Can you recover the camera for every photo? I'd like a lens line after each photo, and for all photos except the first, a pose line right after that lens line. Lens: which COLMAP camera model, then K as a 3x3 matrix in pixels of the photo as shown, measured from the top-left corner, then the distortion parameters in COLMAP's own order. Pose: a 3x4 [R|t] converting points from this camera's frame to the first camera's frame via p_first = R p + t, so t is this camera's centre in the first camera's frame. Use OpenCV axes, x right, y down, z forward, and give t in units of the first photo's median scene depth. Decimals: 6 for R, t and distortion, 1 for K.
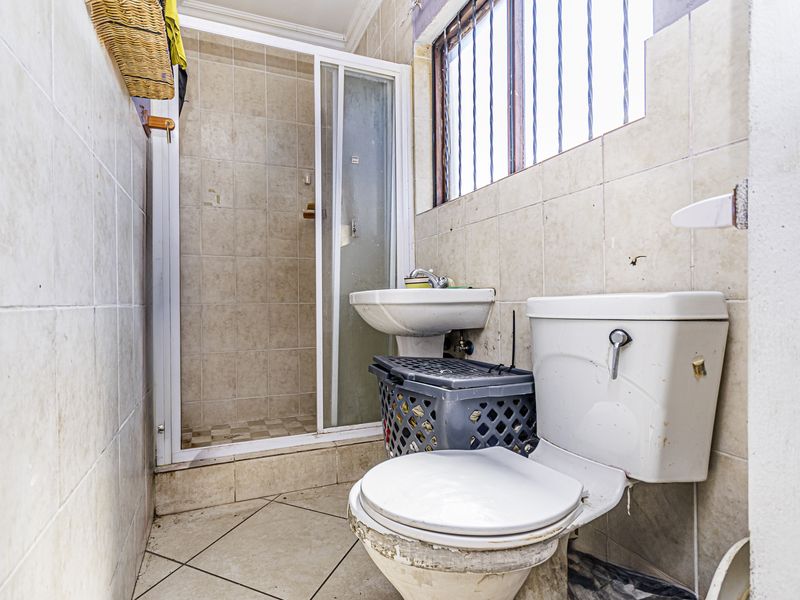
lens RADIAL K [[396.2, 0, 400.0], [0, 396.2, 300.0], [0, 0, 1]] dist [0.015705, -0.002537]
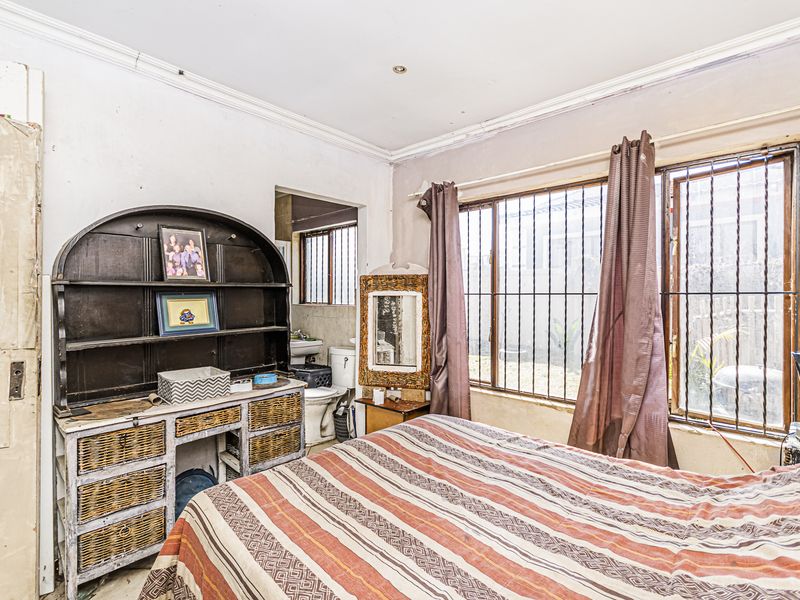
lens RADIAL K [[396.2, 0, 400.0], [0, 396.2, 300.0], [0, 0, 1]] dist [0.015705, -0.002537]
pose [[0.919208, 0.014187, 0.393517, -0.401931], [-0.014949, 0.999888, -0.001130, -0.329993], [-0.393489, -0.004844, 0.919317, -1.944195]]
